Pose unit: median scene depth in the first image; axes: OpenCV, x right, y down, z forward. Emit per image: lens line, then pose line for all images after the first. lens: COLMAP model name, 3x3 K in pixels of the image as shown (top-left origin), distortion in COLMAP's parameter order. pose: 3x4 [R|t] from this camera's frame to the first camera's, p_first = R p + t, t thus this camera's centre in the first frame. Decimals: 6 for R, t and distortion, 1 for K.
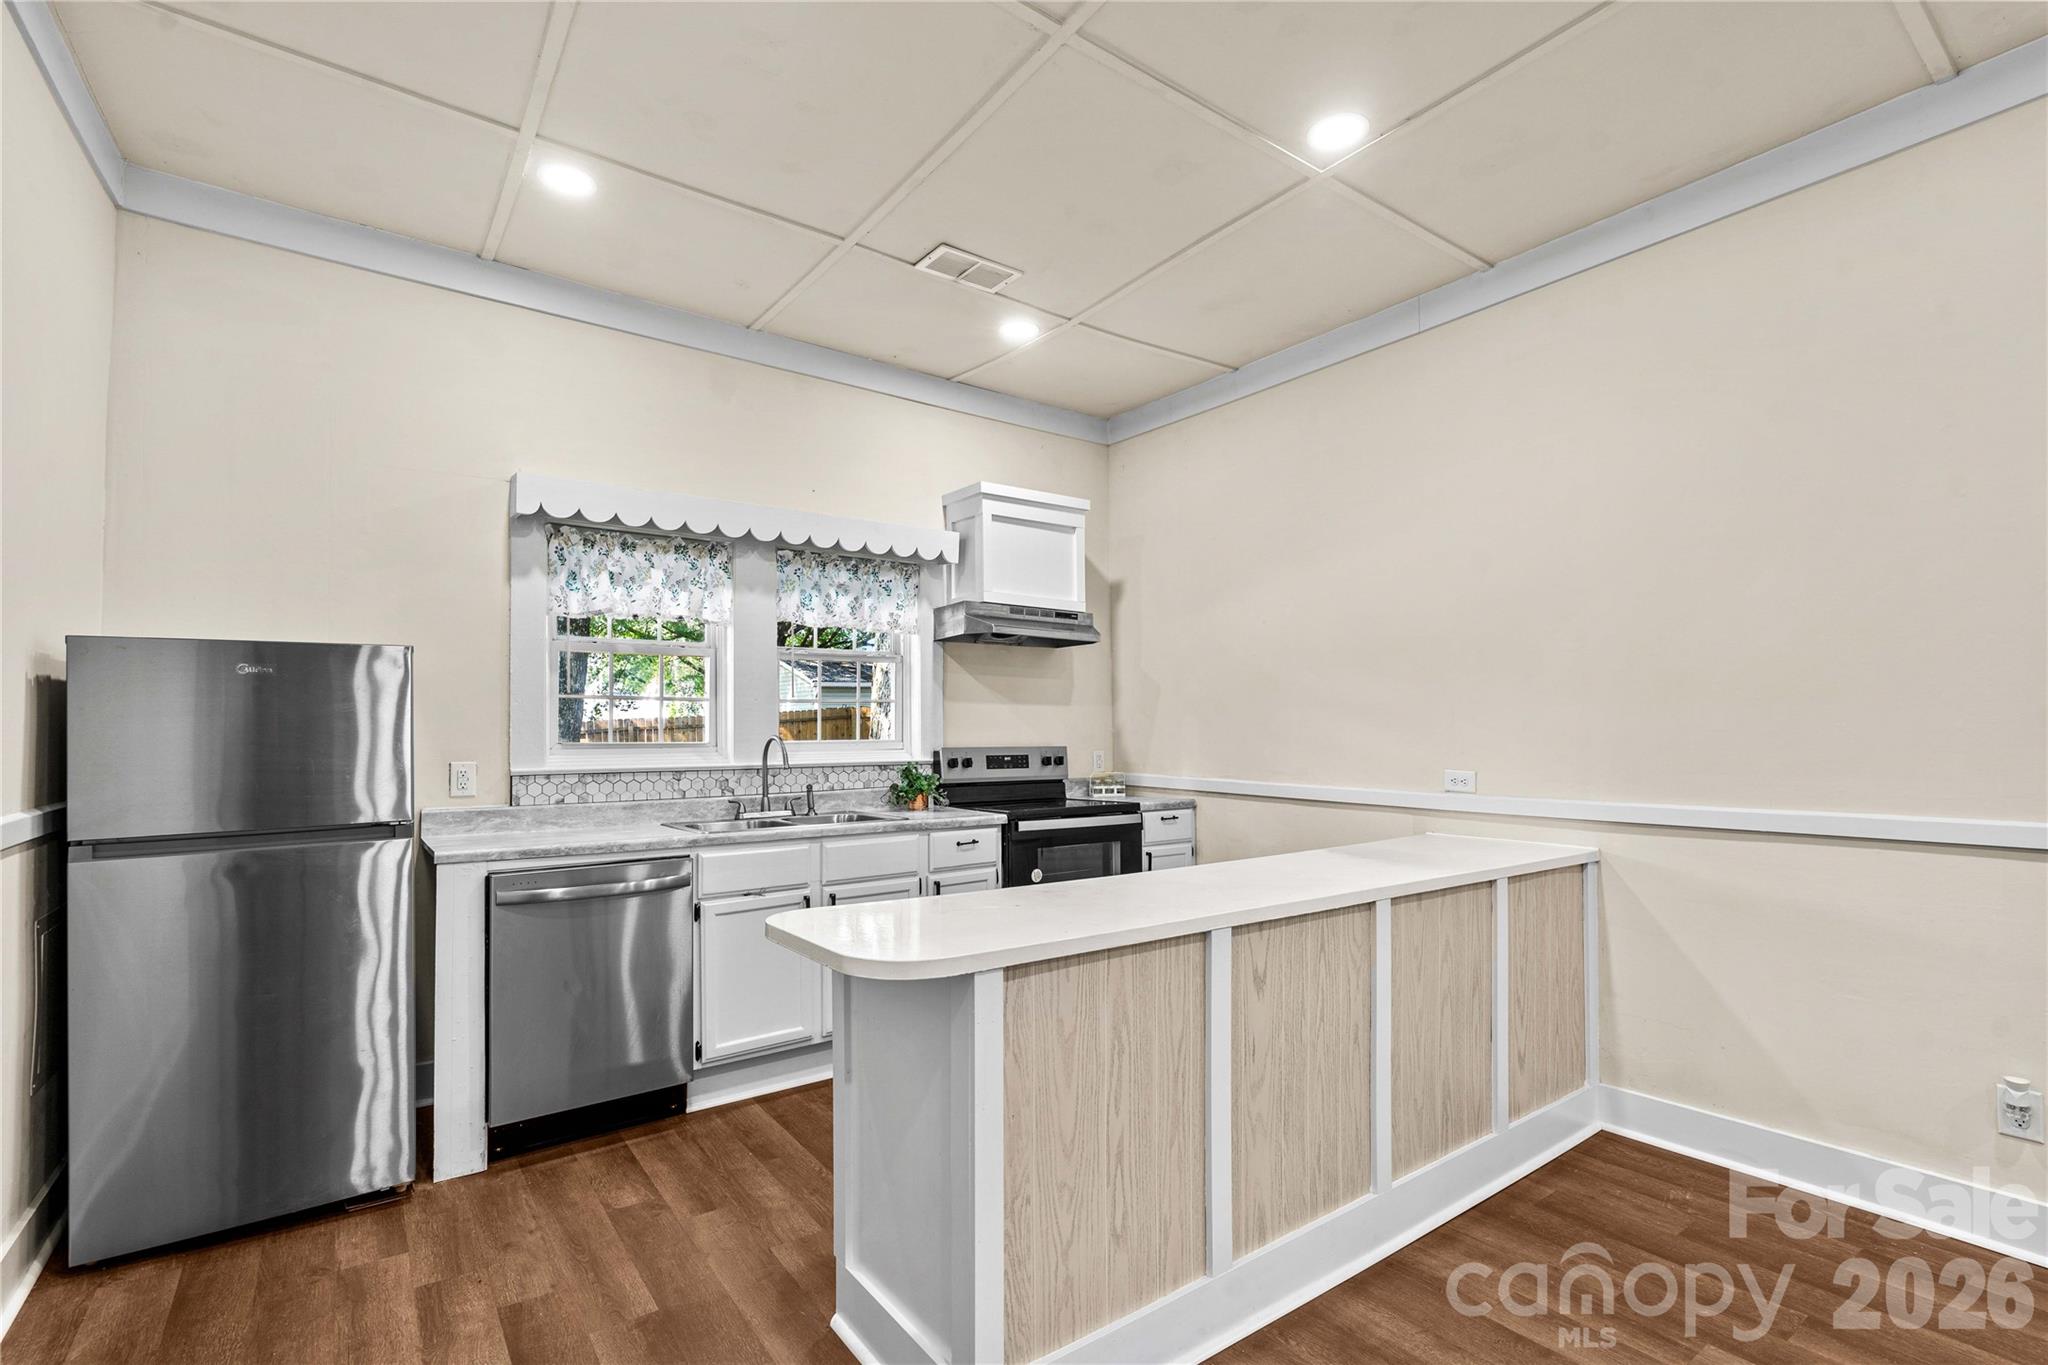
lens RADIAL K [[950.7, 0, 1039.9], [0, 950.7, 694.4], [0, 0, 1]] dist [-0.010275, 0.005127]
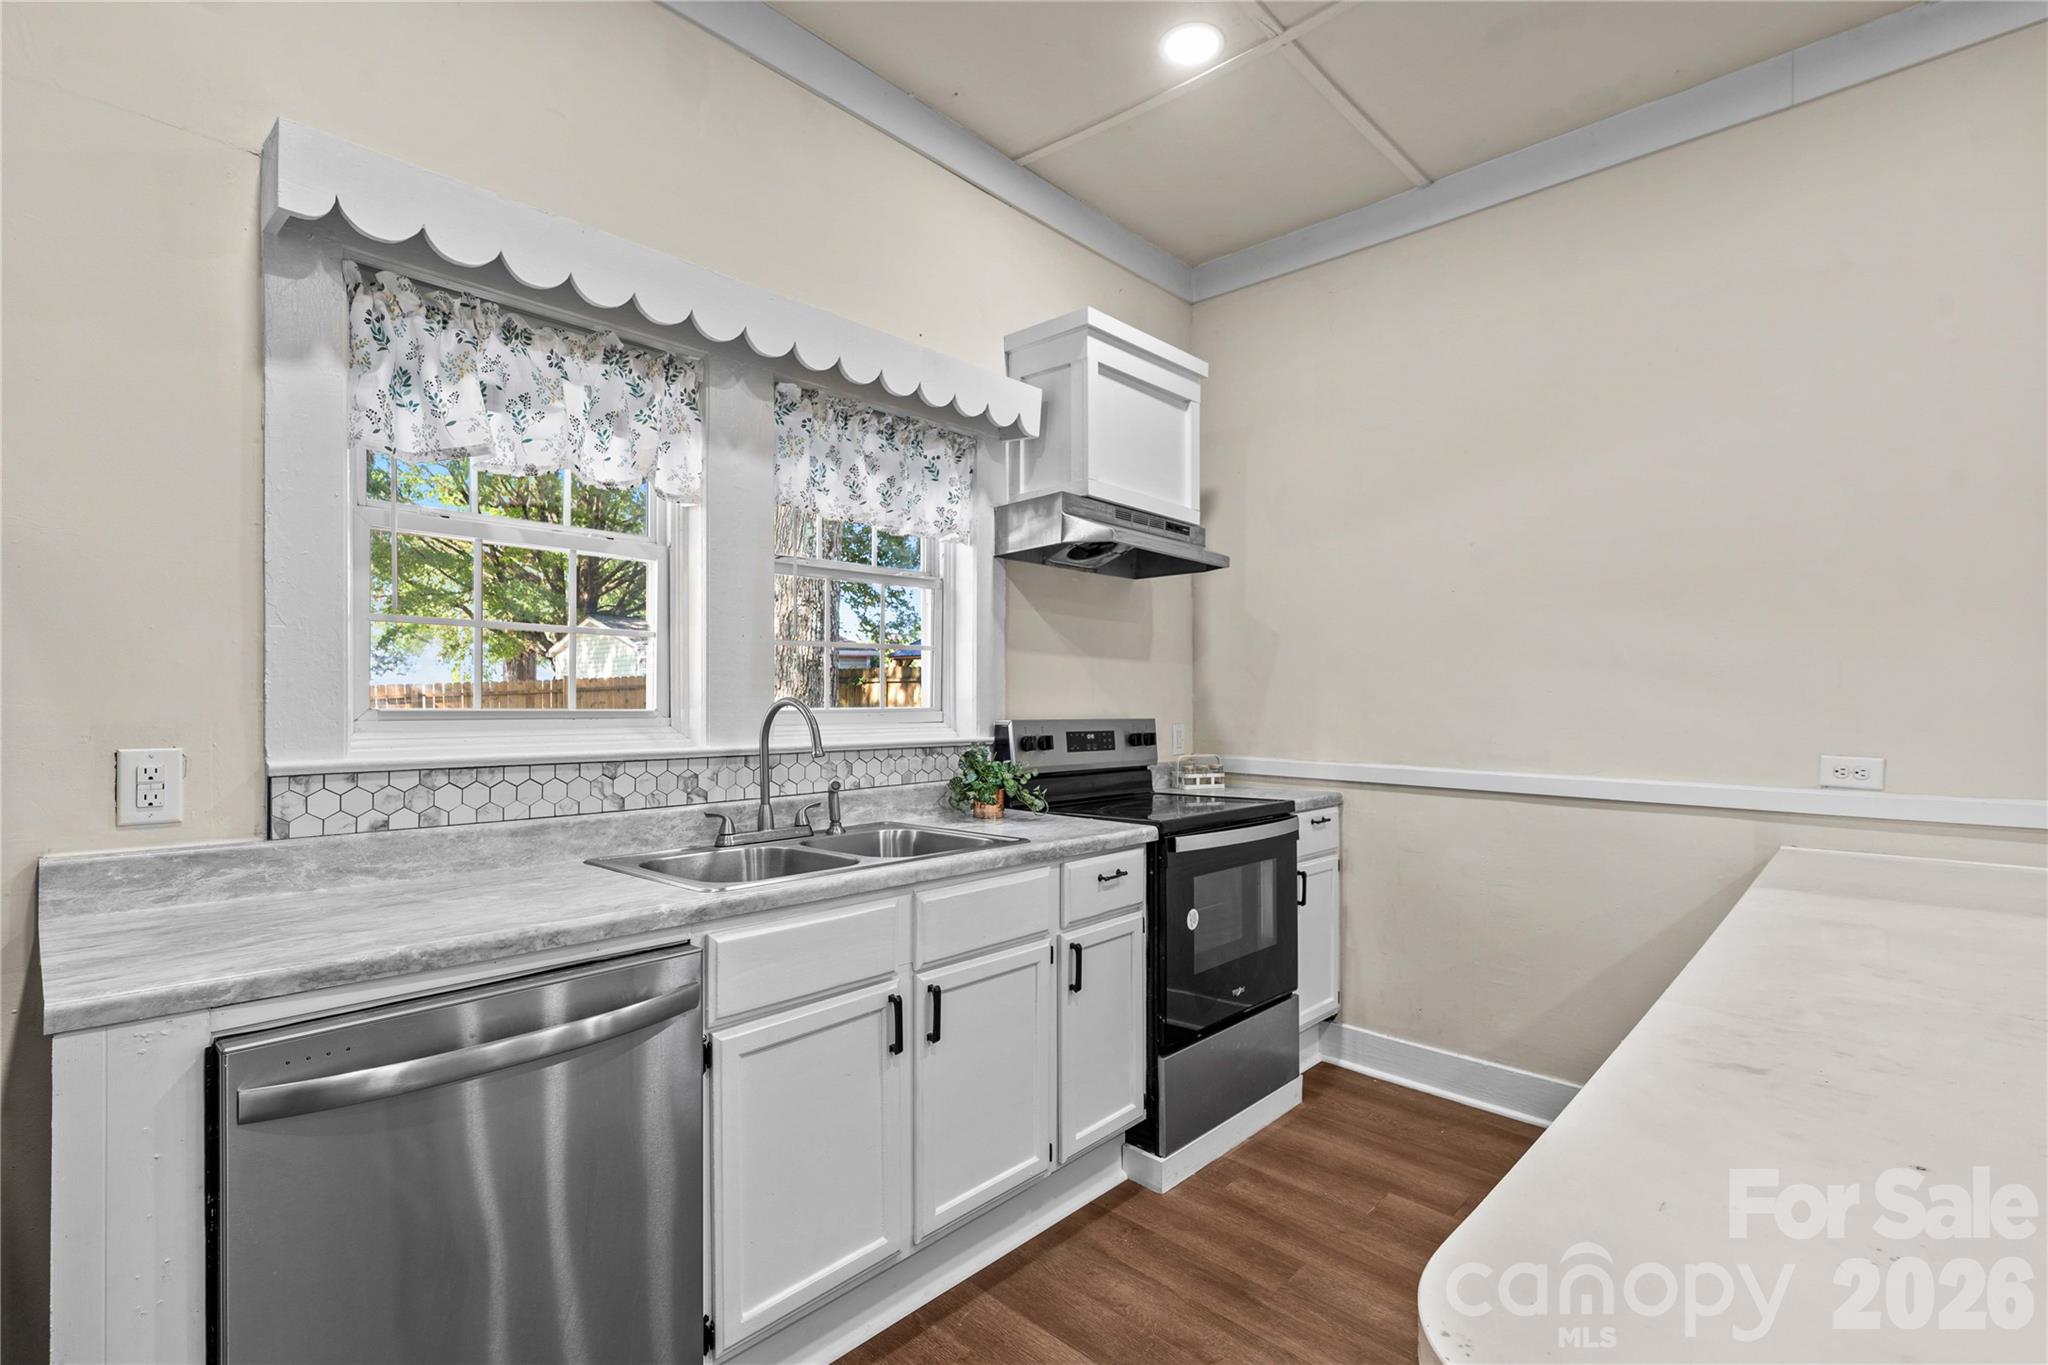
lens RADIAL K [[950.7, 0, 1039.7], [0, 950.7, 693.2], [0, 0, 1]] dist [-0.010275, 0.005127]
pose [[0.982473, 0.008643, 0.186205, -0.244212], [-0.013853, 0.999548, 0.026696, 0.023825], [-0.185890, -0.028807, 0.982148, 0.423941]]
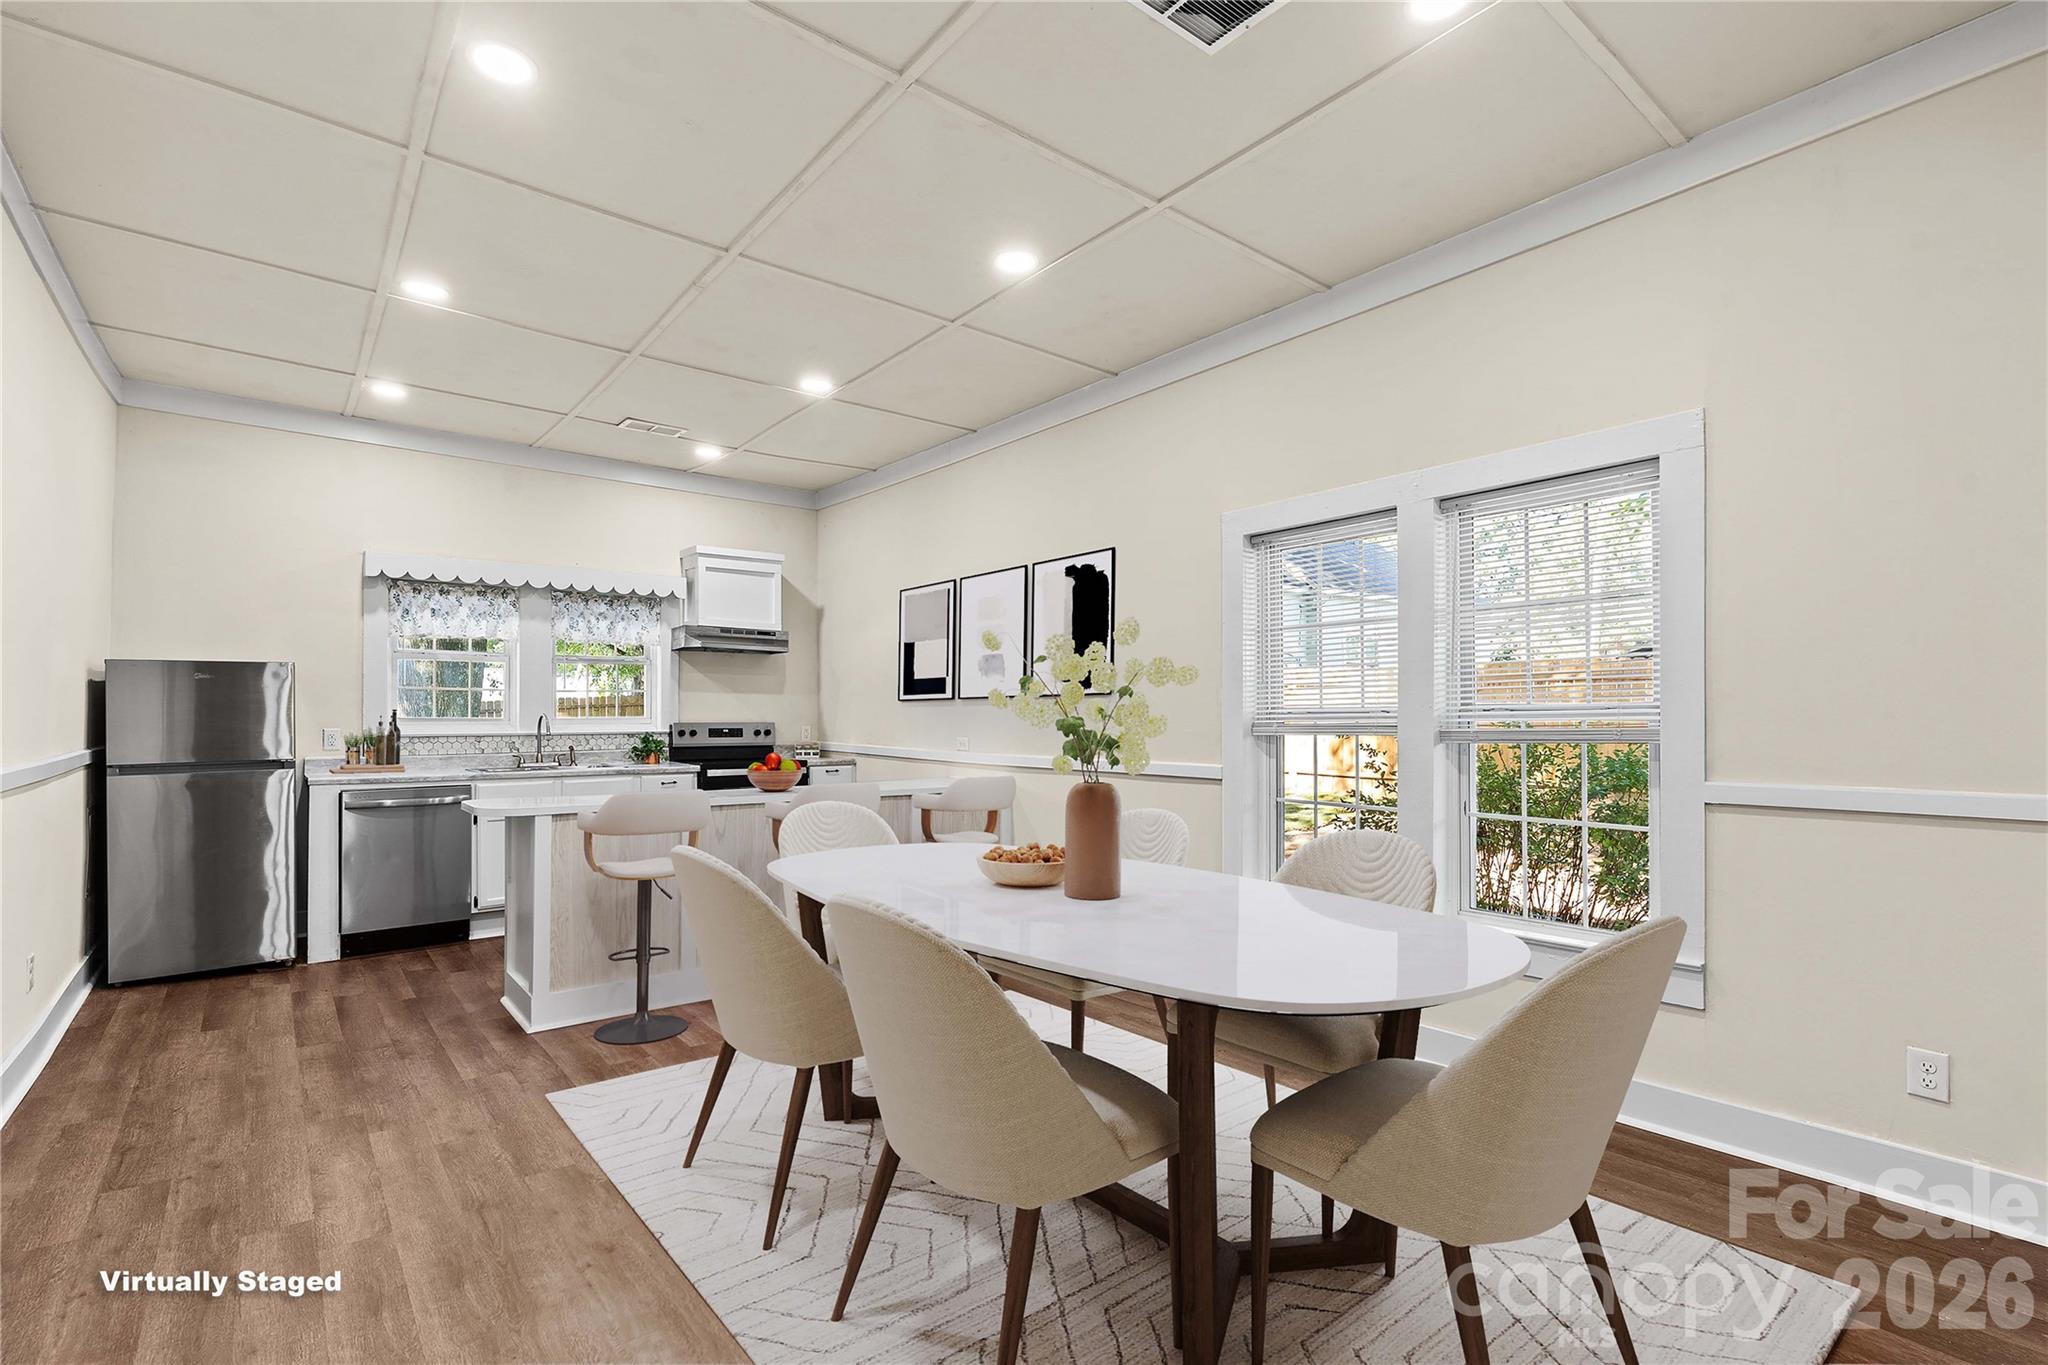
lens RADIAL K [[950.7, 0, 1028.9], [0, 950.7, 688.7], [0, 0, 1]] dist [-0.010275, 0.005127]
pose [[0.998956, 0.006453, 0.045230, 0.456022], [-0.007056, 0.999888, 0.013202, -0.024396], [-0.045140, -0.013508, 0.998889, -0.602462]]
